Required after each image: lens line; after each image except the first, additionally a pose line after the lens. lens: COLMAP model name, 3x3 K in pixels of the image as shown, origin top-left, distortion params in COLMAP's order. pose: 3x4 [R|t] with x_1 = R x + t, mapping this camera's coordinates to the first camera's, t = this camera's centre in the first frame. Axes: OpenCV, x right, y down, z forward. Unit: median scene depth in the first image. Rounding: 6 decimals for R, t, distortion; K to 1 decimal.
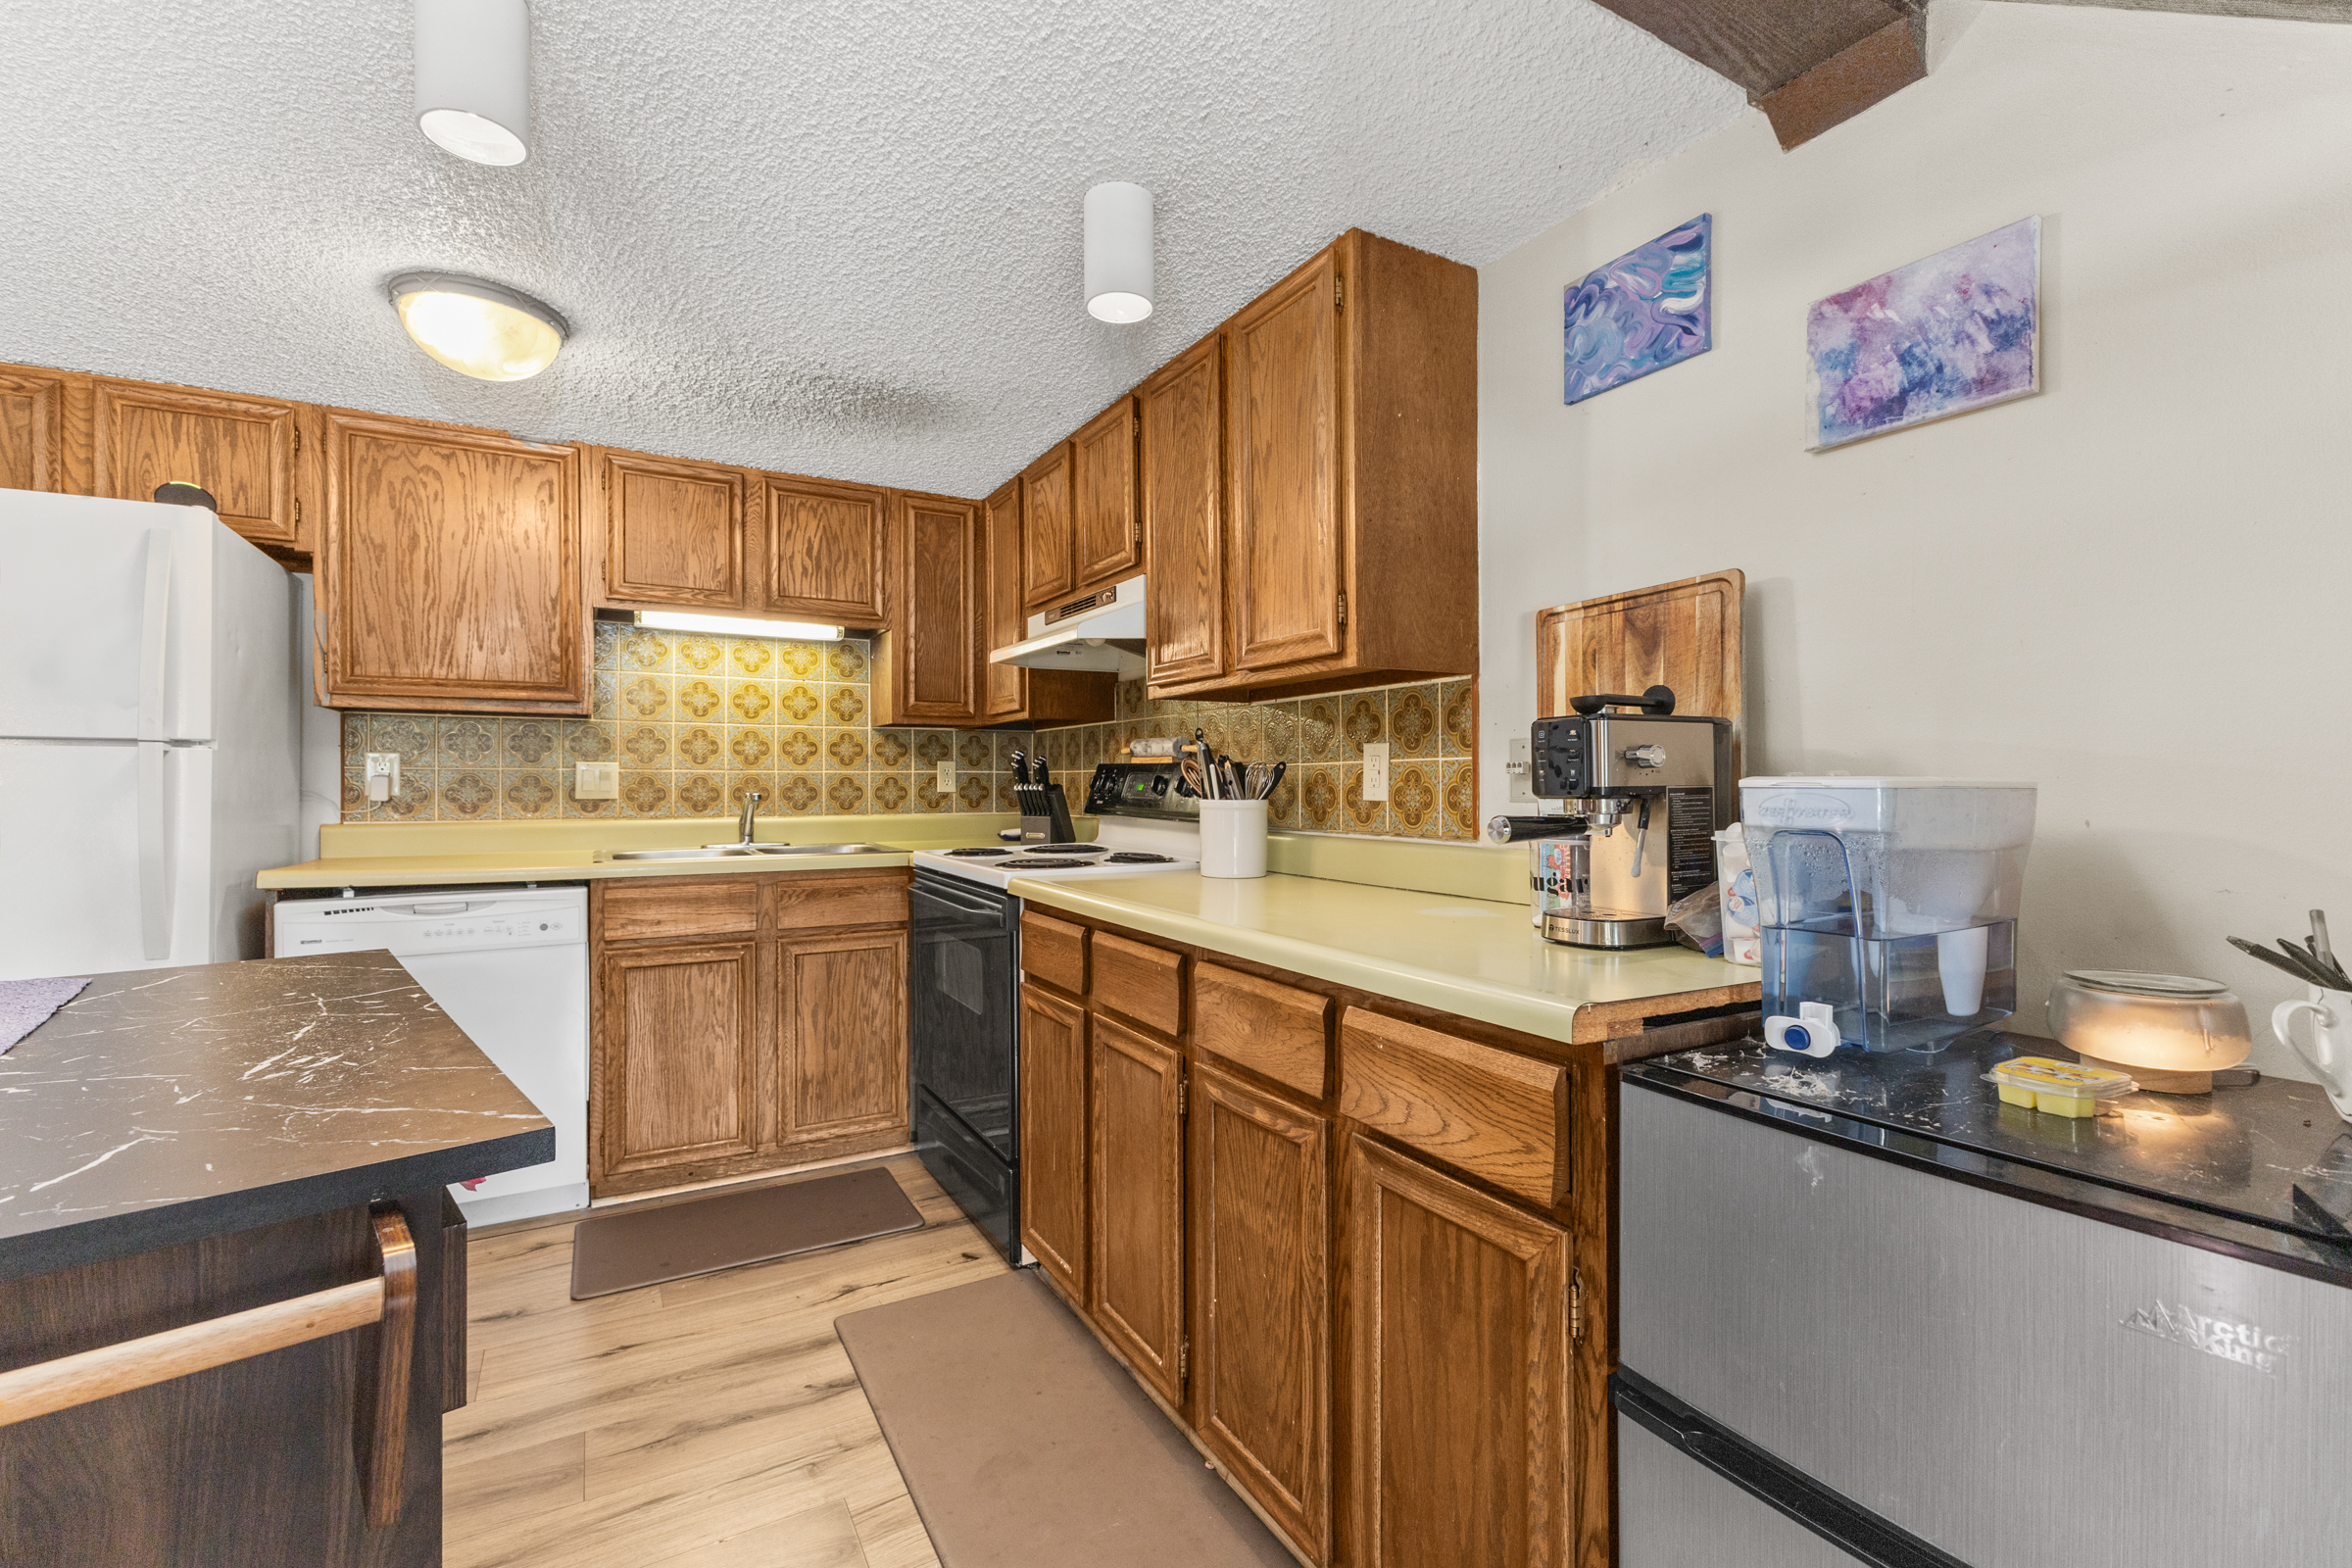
lens RADIAL K [[1021.0, 0, 1176.0], [0, 1021.0, 784.0], [0, 0, 1]] dist [0.004804, 0.000193]
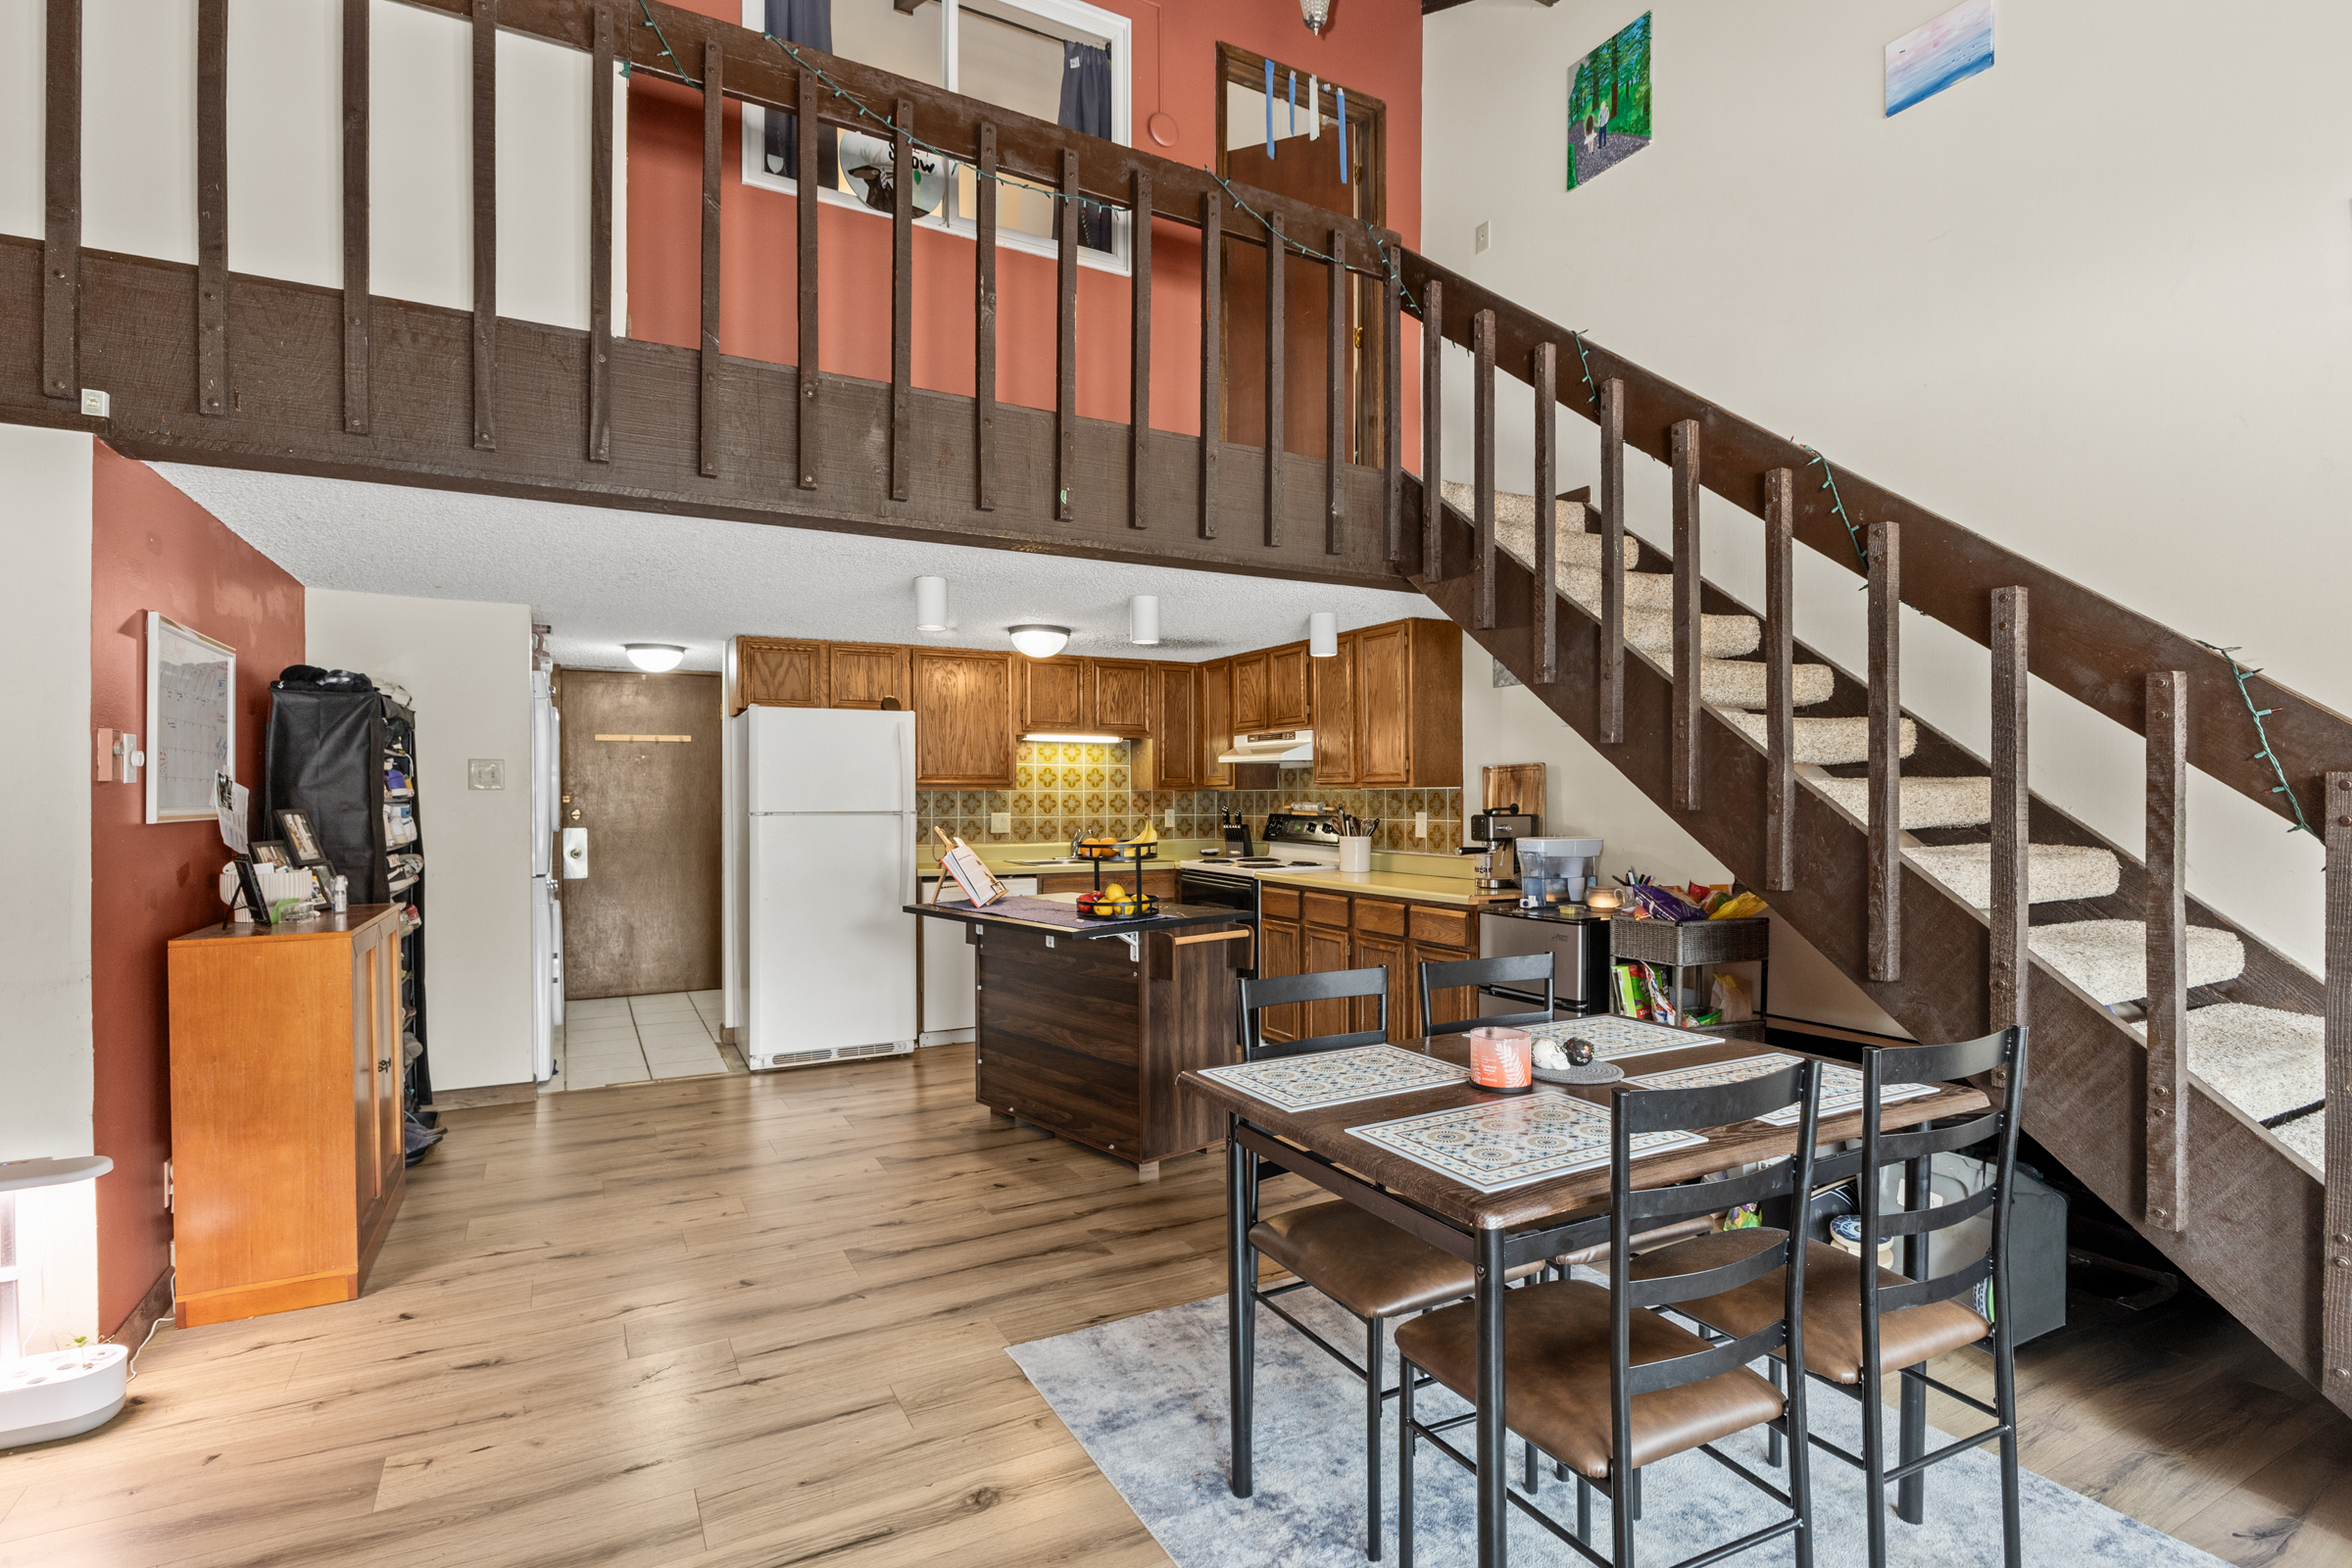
lens RADIAL K [[1129.9, 0, 1173.7], [0, 1129.9, 803.4], [0, 0, 1]] dist [-0.021794, 0.000089]
pose [[0.999696, -0.000296, -0.024667, -0.239492], [0.000482, 0.999972, 0.007528, -0.064468], [0.024664, -0.007537, 0.999667, -1.247017]]
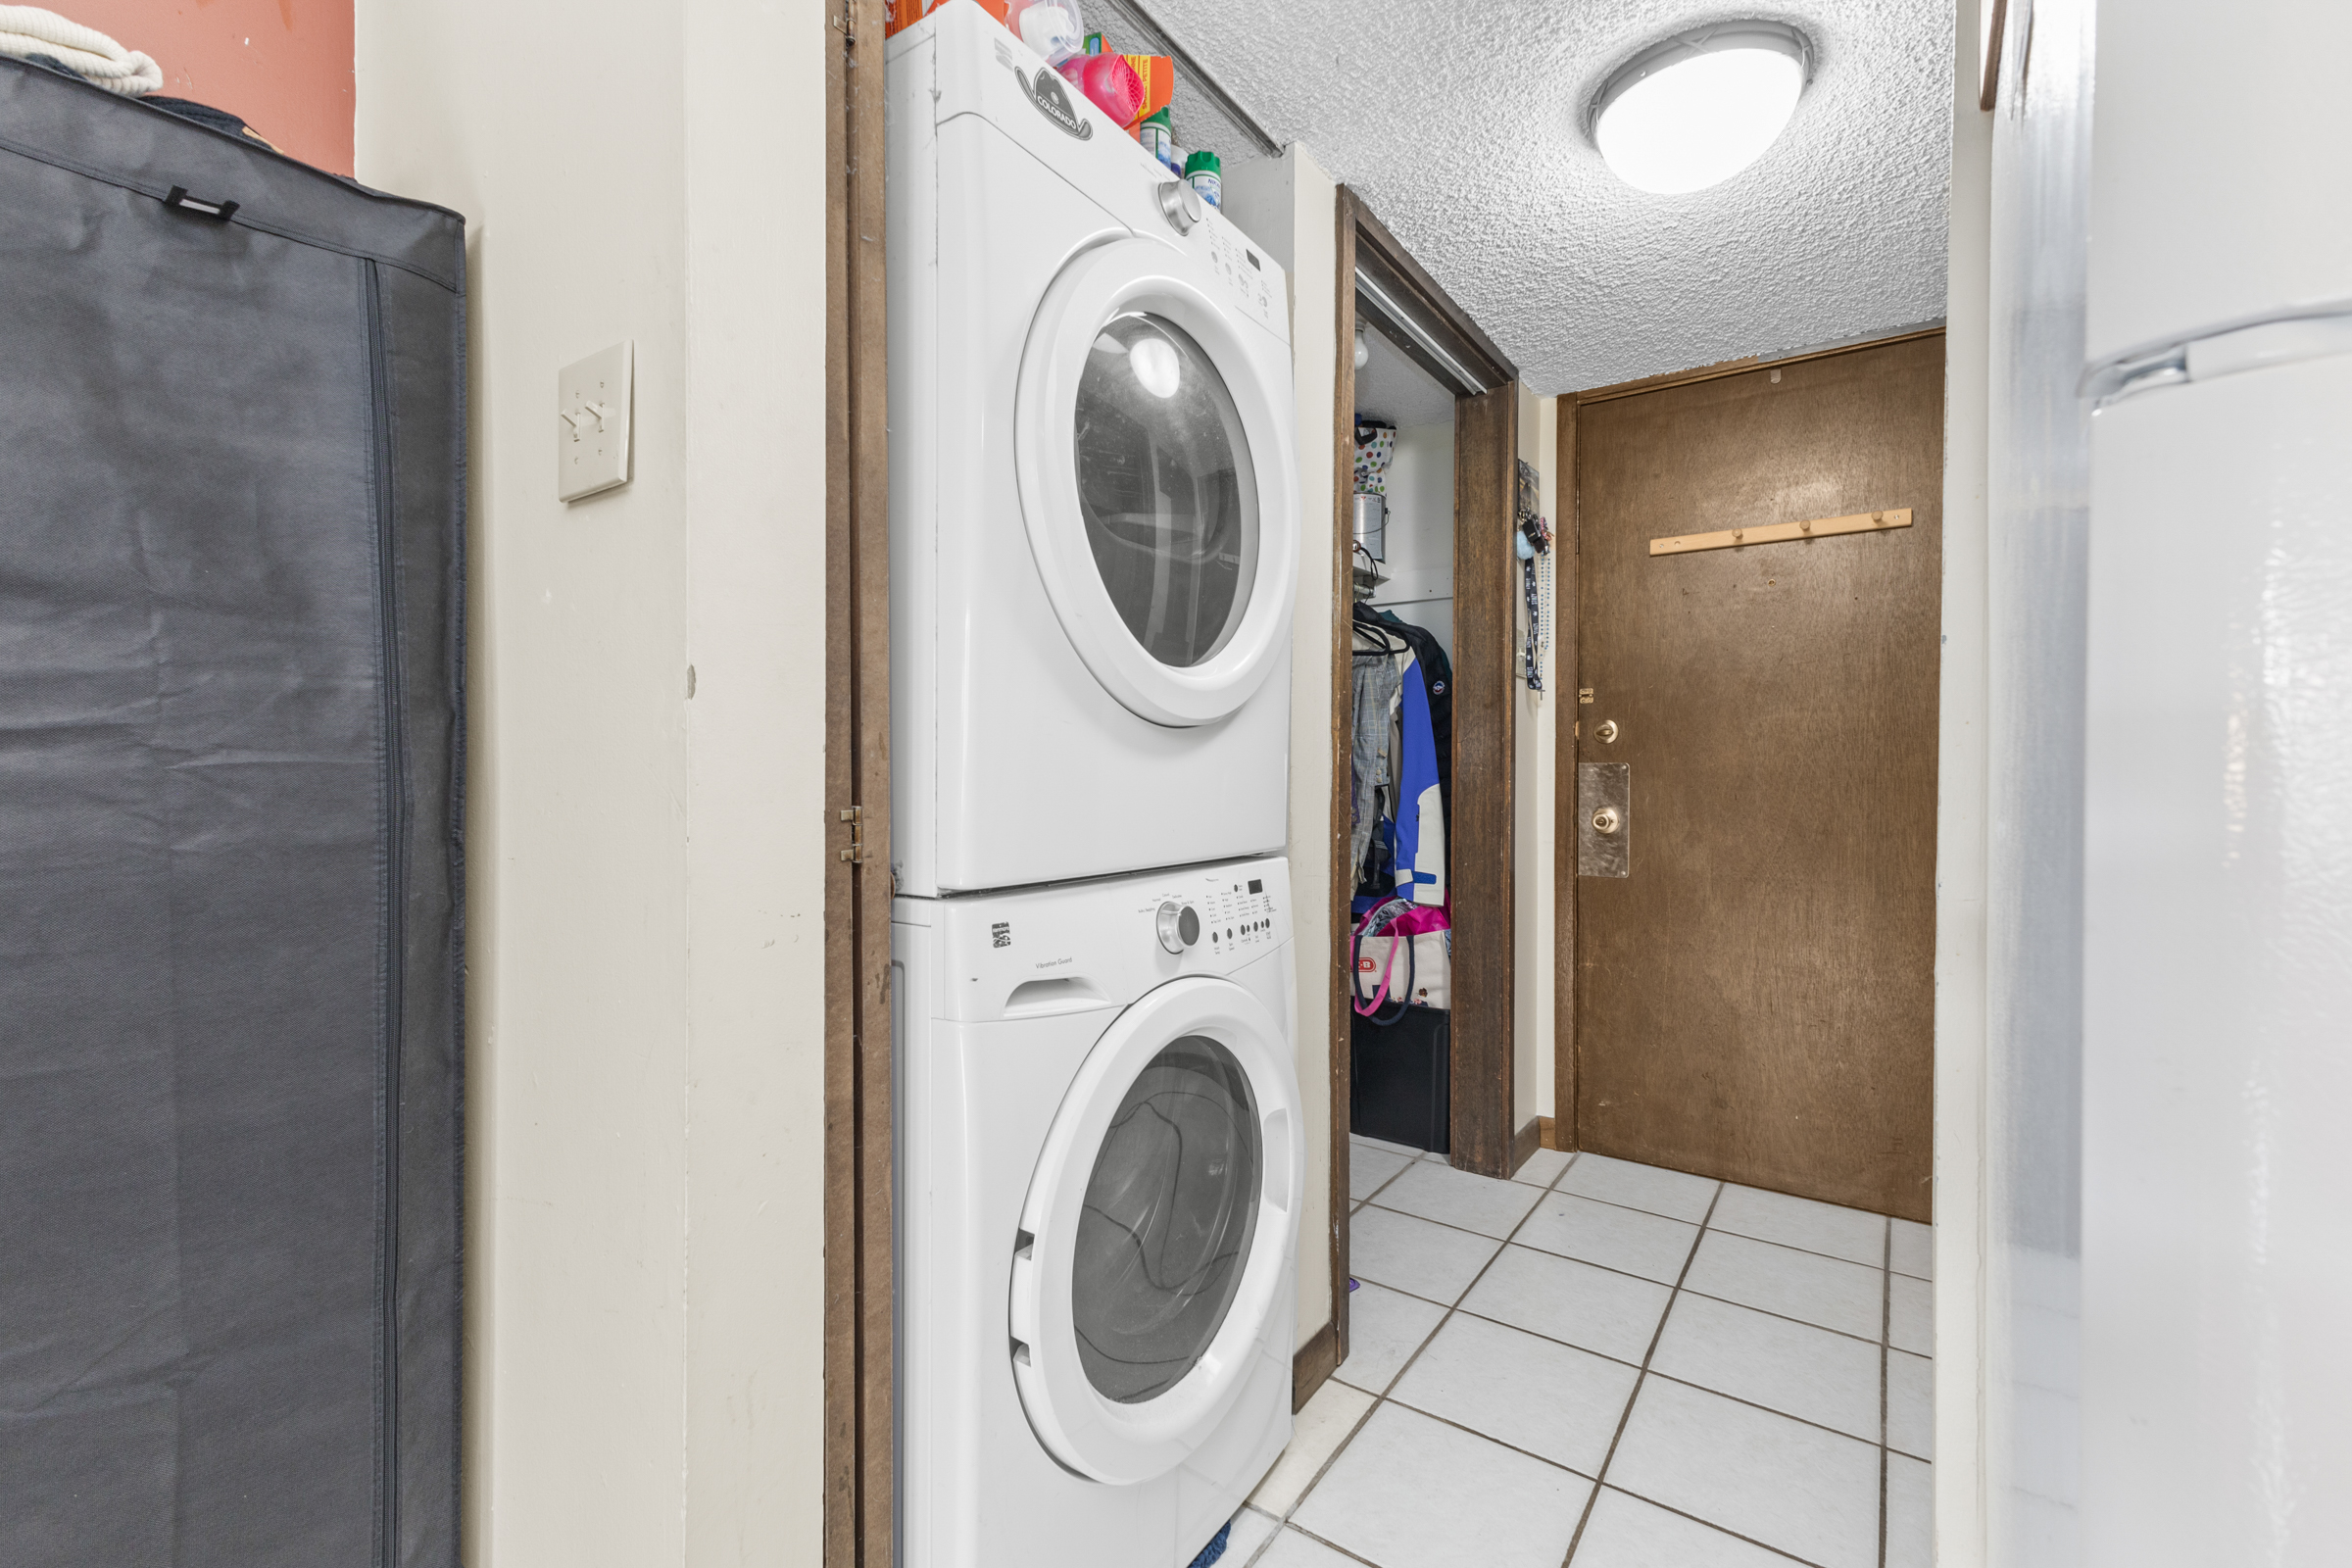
lens RADIAL K [[1021.0, 0, 1176.0], [0, 1021.0, 784.0], [0, 0, 1]] dist [0.004804, 0.000193]
pose [[0.426571, 0.016764, -0.904299, -0.949606], [-0.004584, 0.999855, 0.016373, 0.019931], [0.904443, -0.002839, 0.426586, 0.510545]]
